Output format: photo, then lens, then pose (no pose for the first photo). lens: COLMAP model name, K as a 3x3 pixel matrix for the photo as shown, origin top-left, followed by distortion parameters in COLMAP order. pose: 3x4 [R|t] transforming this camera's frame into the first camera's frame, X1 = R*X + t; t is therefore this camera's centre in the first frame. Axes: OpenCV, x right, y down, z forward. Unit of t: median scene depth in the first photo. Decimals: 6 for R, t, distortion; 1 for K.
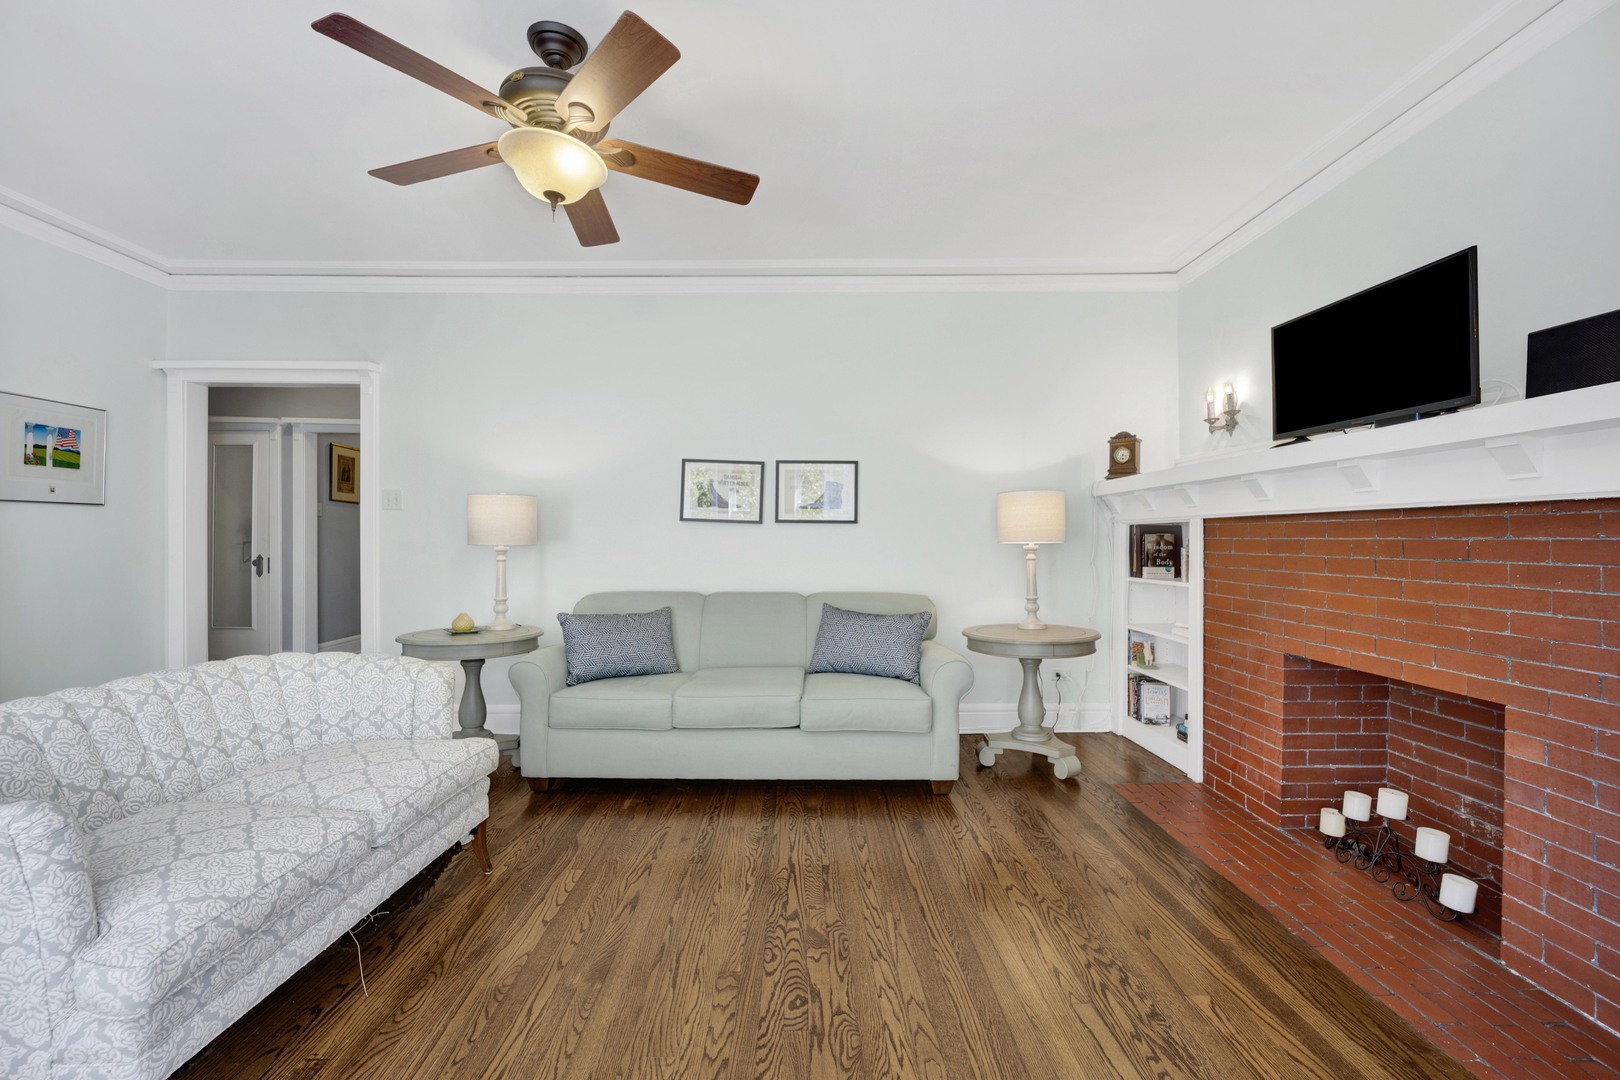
lens RADIAL K [[670.9, 0, 803.9], [0, 670.9, 539.3], [0, 0, 1]] dist [-0.019143, -0.000744]
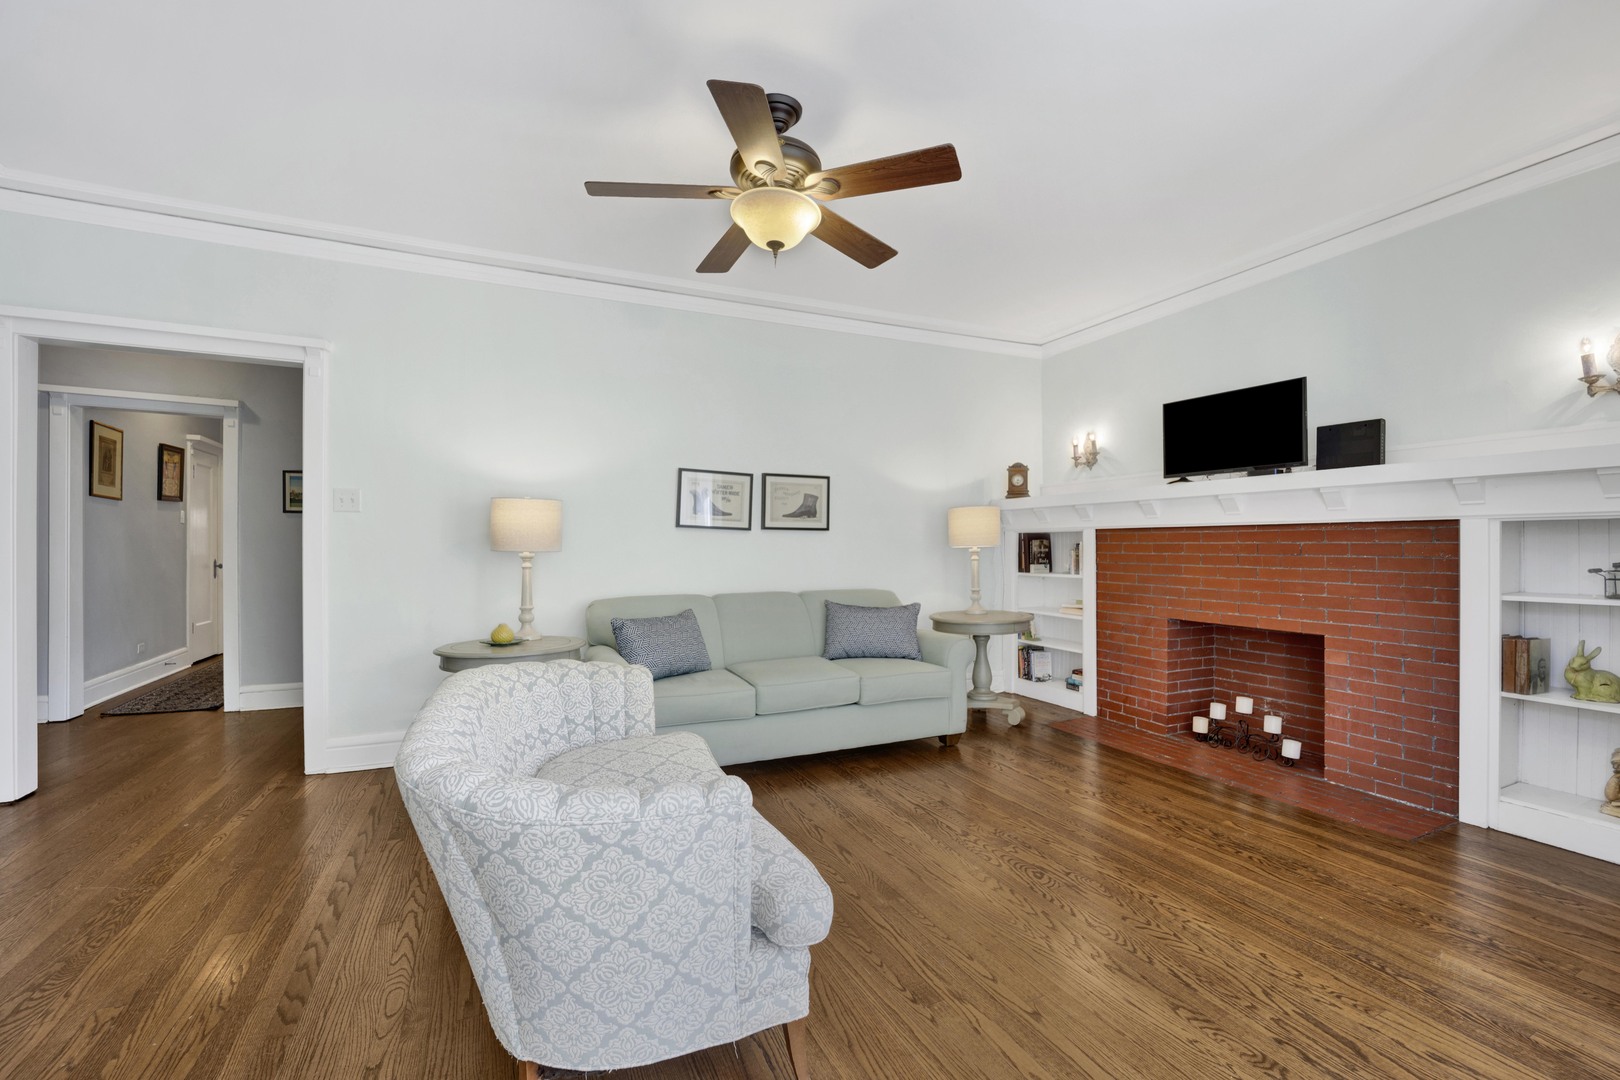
lens RADIAL K [[670.6, 0, 810.0], [0, 670.6, 540.0], [0, 0, 1]] dist [-0.016160, -0.000750]
pose [[0.911223, -0.000045, 0.411913, -0.532388], [0.003104, 0.999972, -0.006757, -0.000108], [-0.411901, 0.007436, 0.911198, -0.044693]]
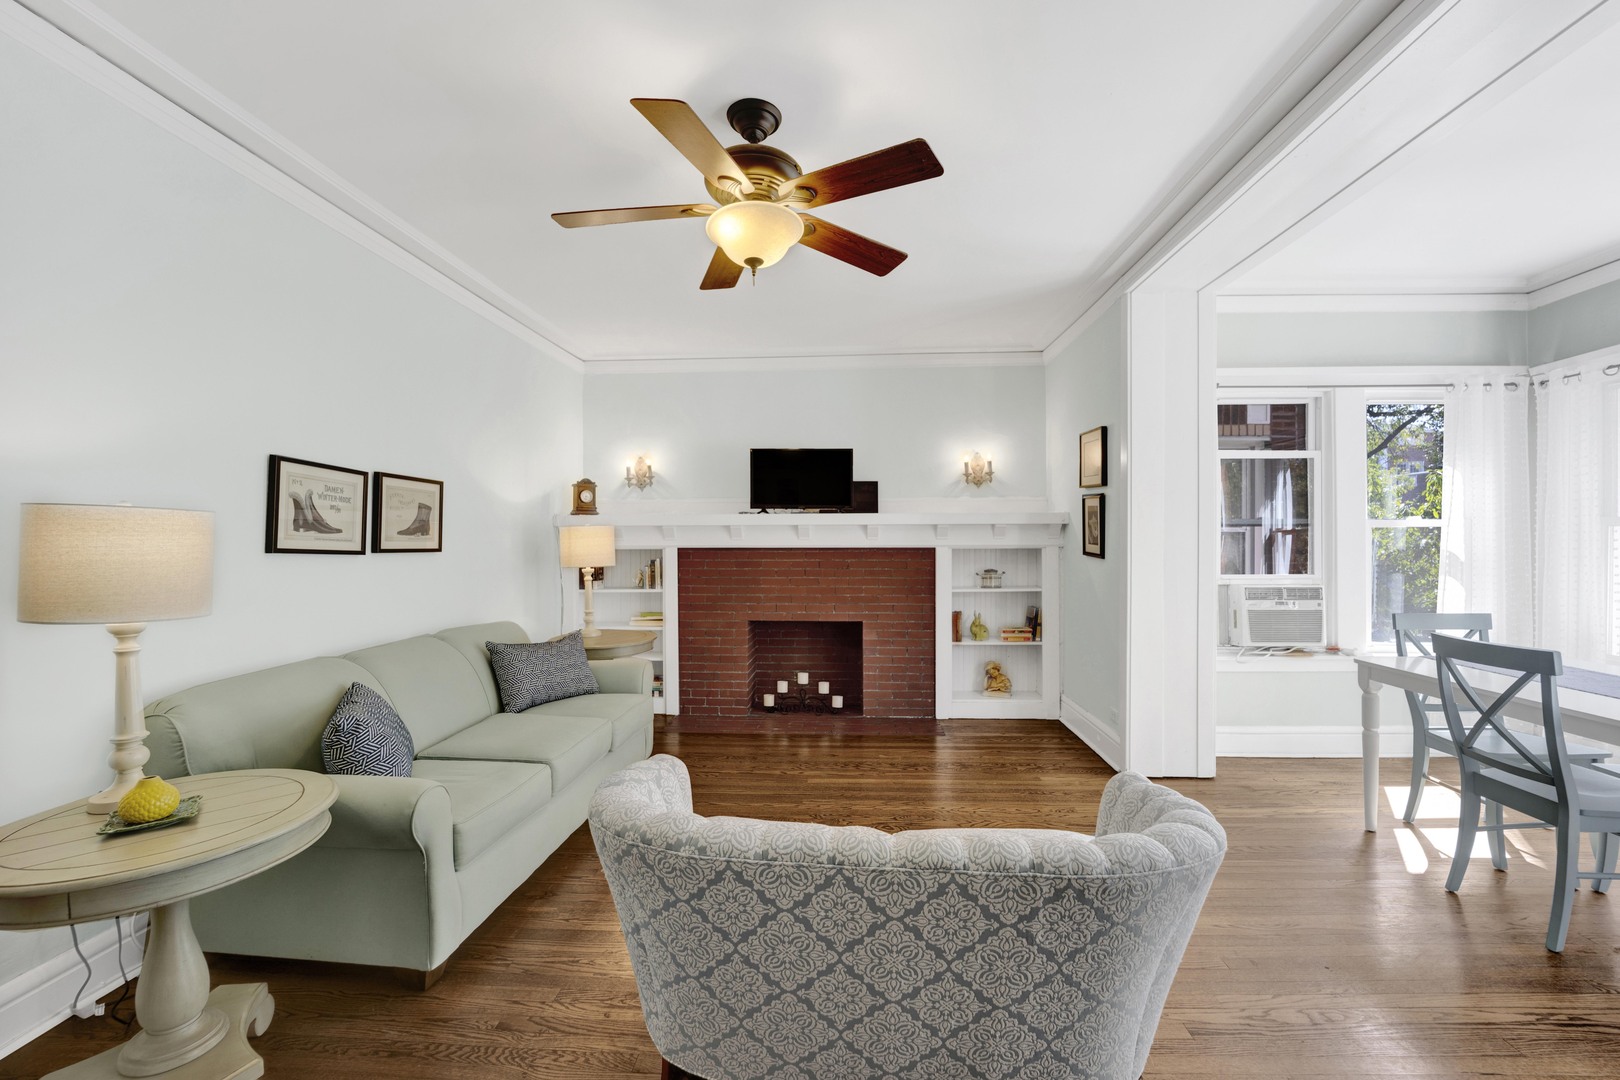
lens RADIAL K [[670.9, 0, 803.9], [0, 670.9, 539.3], [0, 0, 1]] dist [-0.019143, -0.000744]
pose [[0.082919, 0.002270, 0.996554, -0.958785], [0.003744, 0.999990, -0.002590, -0.045516], [-0.996549, 0.003945, 0.082910, 0.557912]]
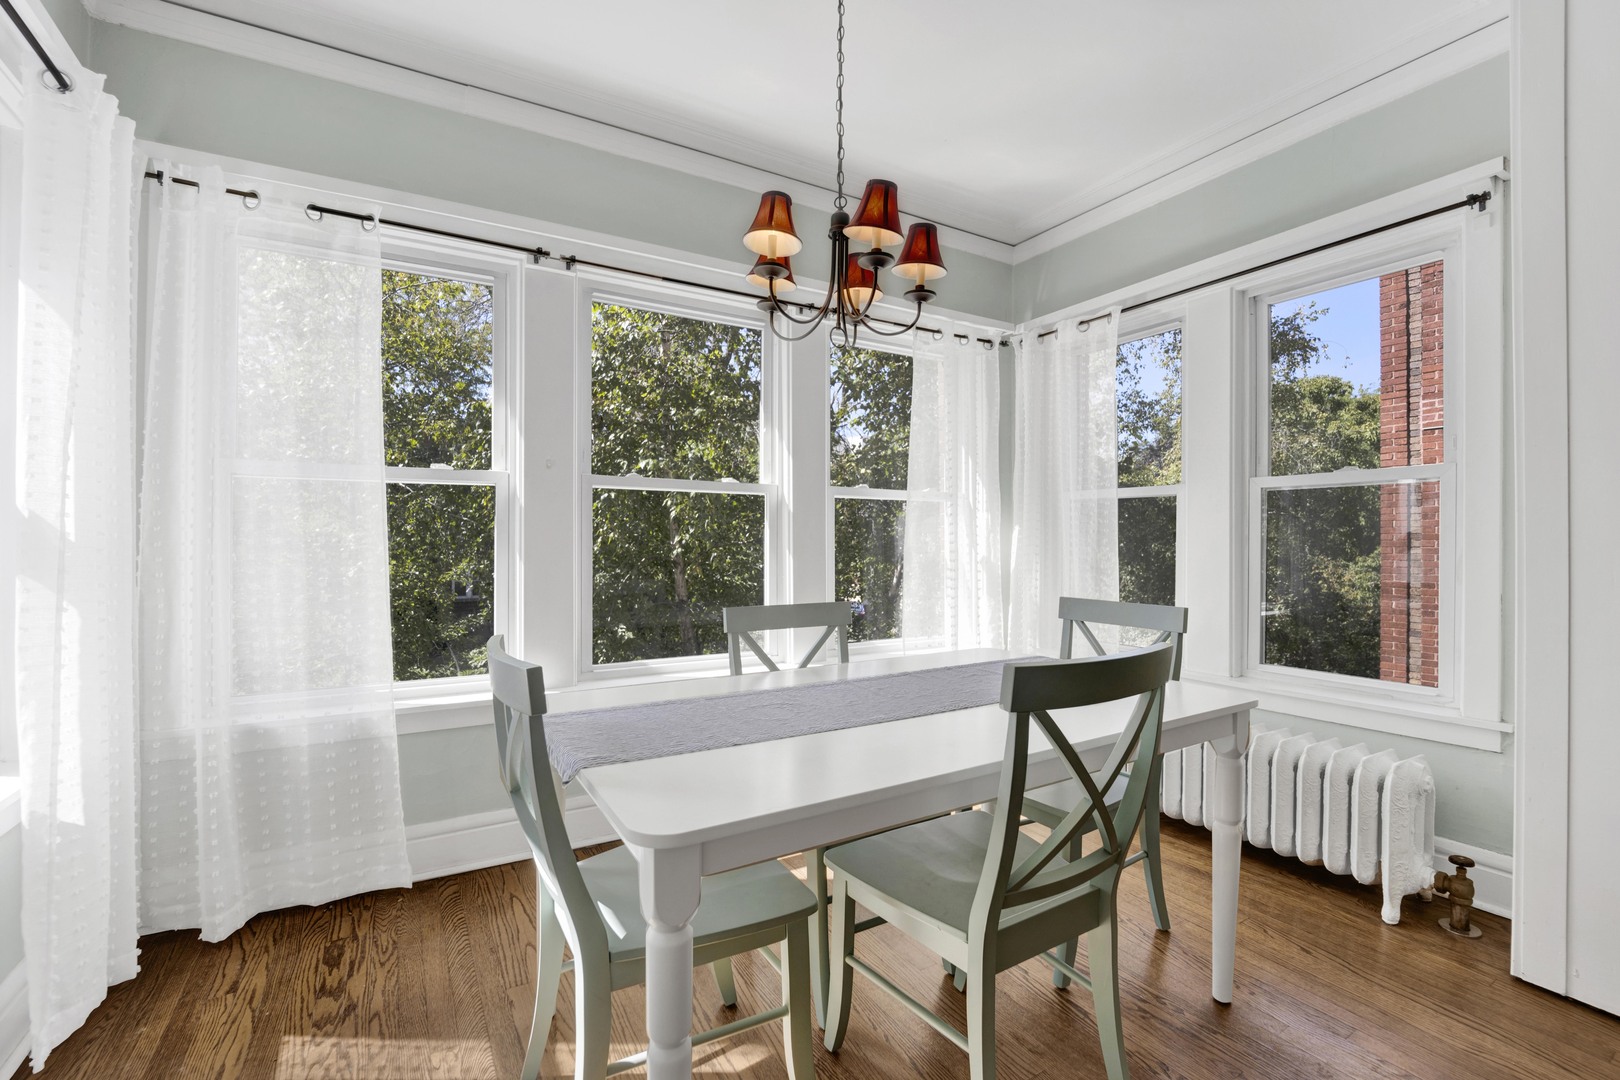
lens RADIAL K [[687.4, 0, 802.6], [0, 687.4, 542.7], [0, 0, 1]] dist [-0.000244, -0.006155]
pose [[-0.869251, -0.001995, -0.494368, 0.110585], [0.002048, 0.999969, -0.007637, 0.006277], [0.494367, -0.007651, -0.869219, 0.147658]]
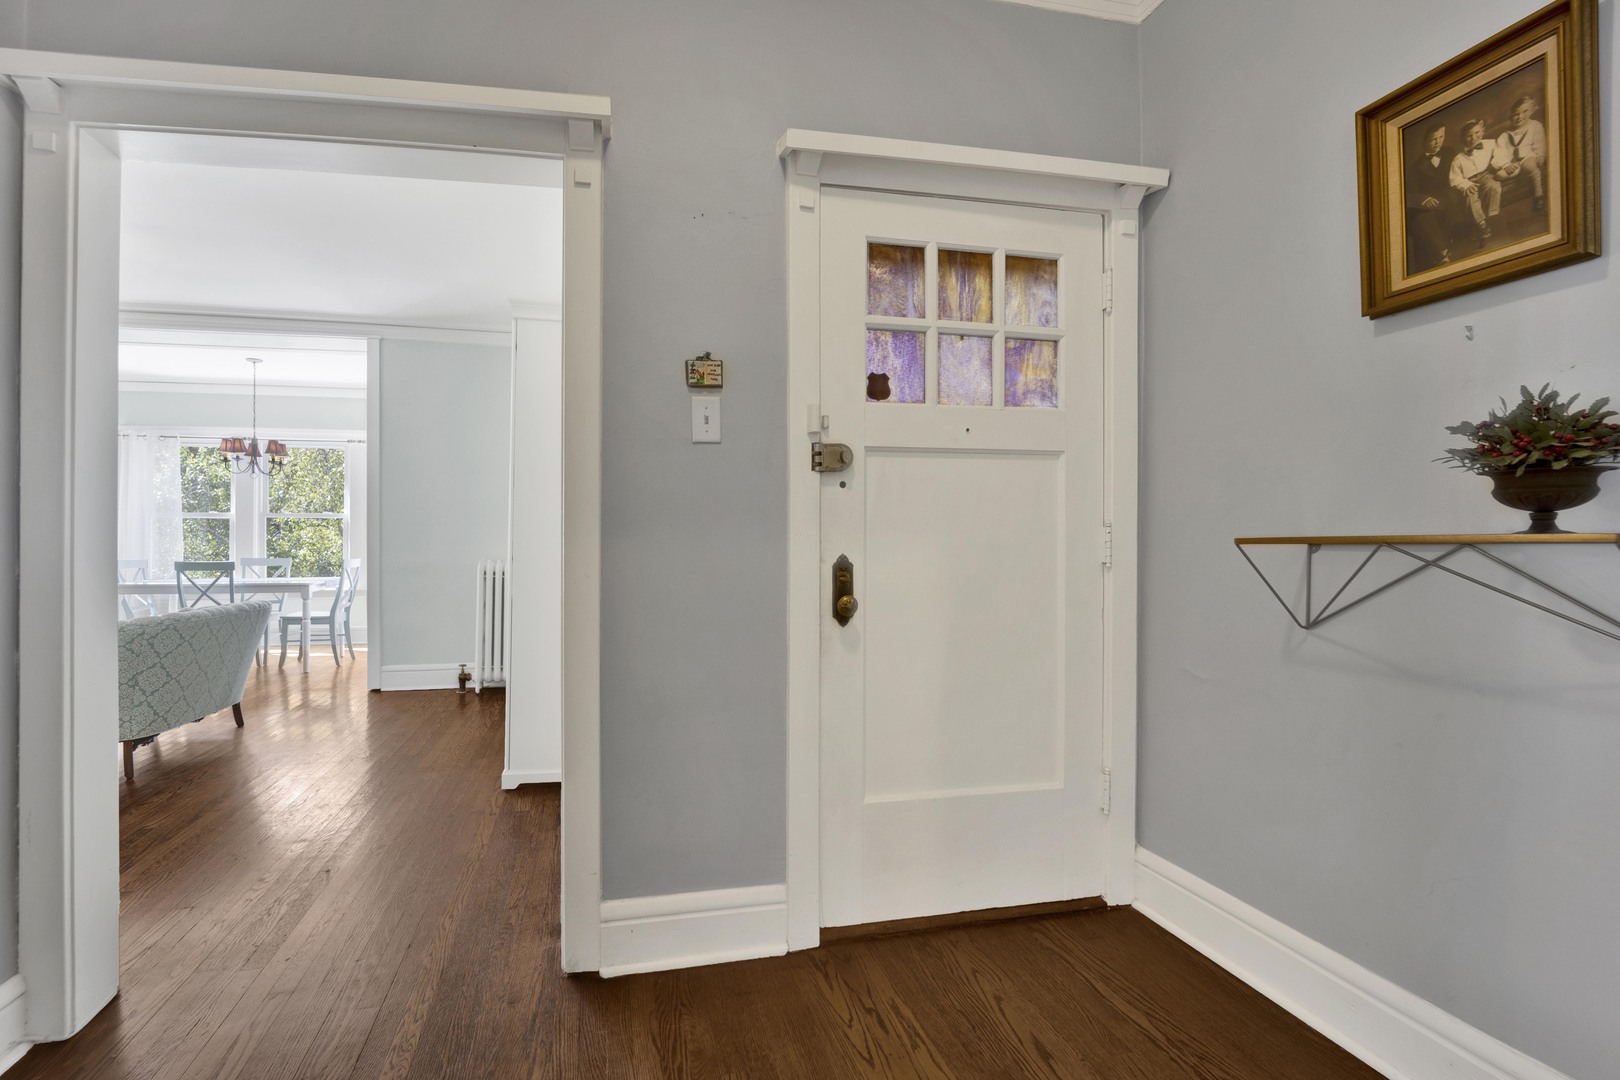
lens RADIAL K [[795.4, 0, 810.0], [0, 795.4, 540.0], [0, 0, 1]] dist [-0.025358, -0.000374]
pose [[-0.978878, 0.000185, -0.204447, -1.306901], [0.000456, 0.999999, -0.001278, 0.011791], [0.204446, -0.001344, -0.978877, 2.165429]]
